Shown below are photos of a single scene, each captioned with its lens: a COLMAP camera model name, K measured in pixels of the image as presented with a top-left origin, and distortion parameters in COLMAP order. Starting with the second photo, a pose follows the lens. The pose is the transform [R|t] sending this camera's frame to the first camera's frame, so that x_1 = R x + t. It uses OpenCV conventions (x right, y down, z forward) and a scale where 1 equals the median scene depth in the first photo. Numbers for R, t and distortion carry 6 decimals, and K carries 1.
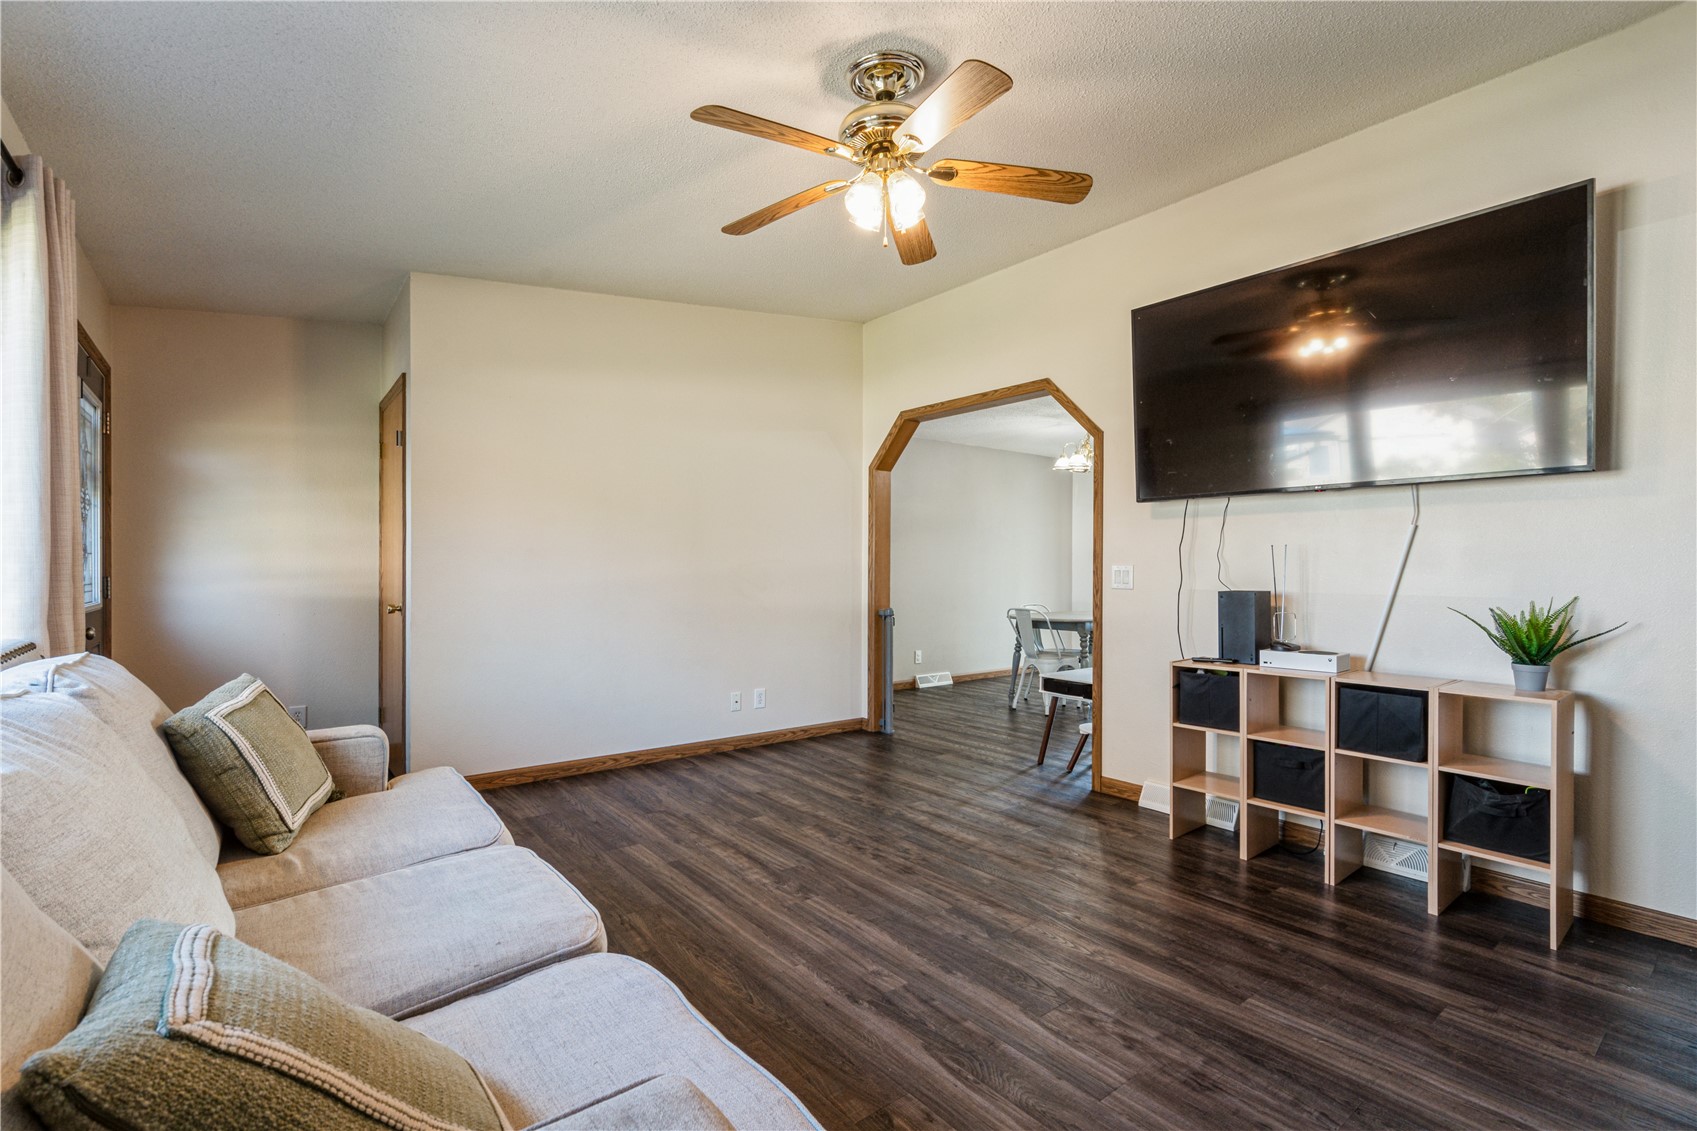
lens RADIAL K [[765.1, 0, 850.5], [0, 765.1, 568.4], [0, 0, 1]] dist [-0.006738, 0.002202]
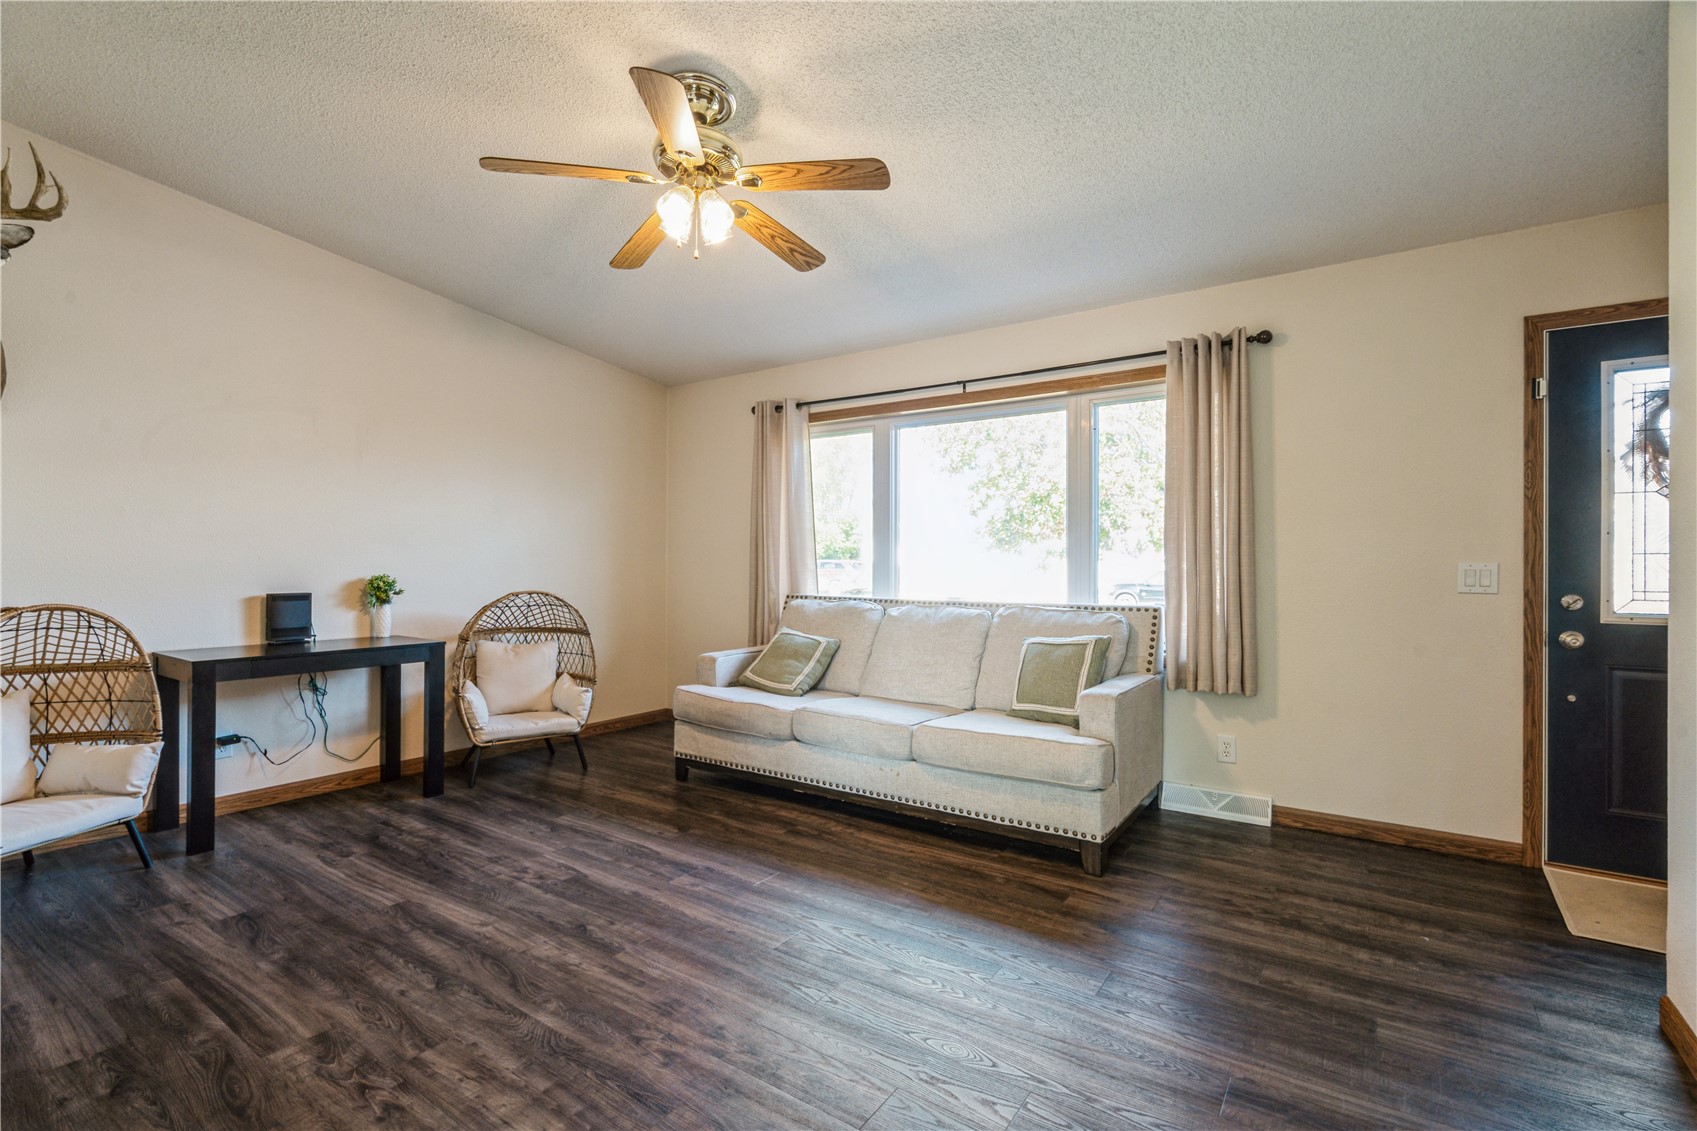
lens RADIAL K [[765.1, 0, 848.4], [0, 765.1, 567.6], [0, 0, 1]] dist [-0.006738, 0.002202]
pose [[-0.957483, -0.006326, -0.288420, 0.161576], [-0.007036, 0.999974, 0.001427, 0.003248], [0.288404, 0.003395, -0.957503, 2.321662]]
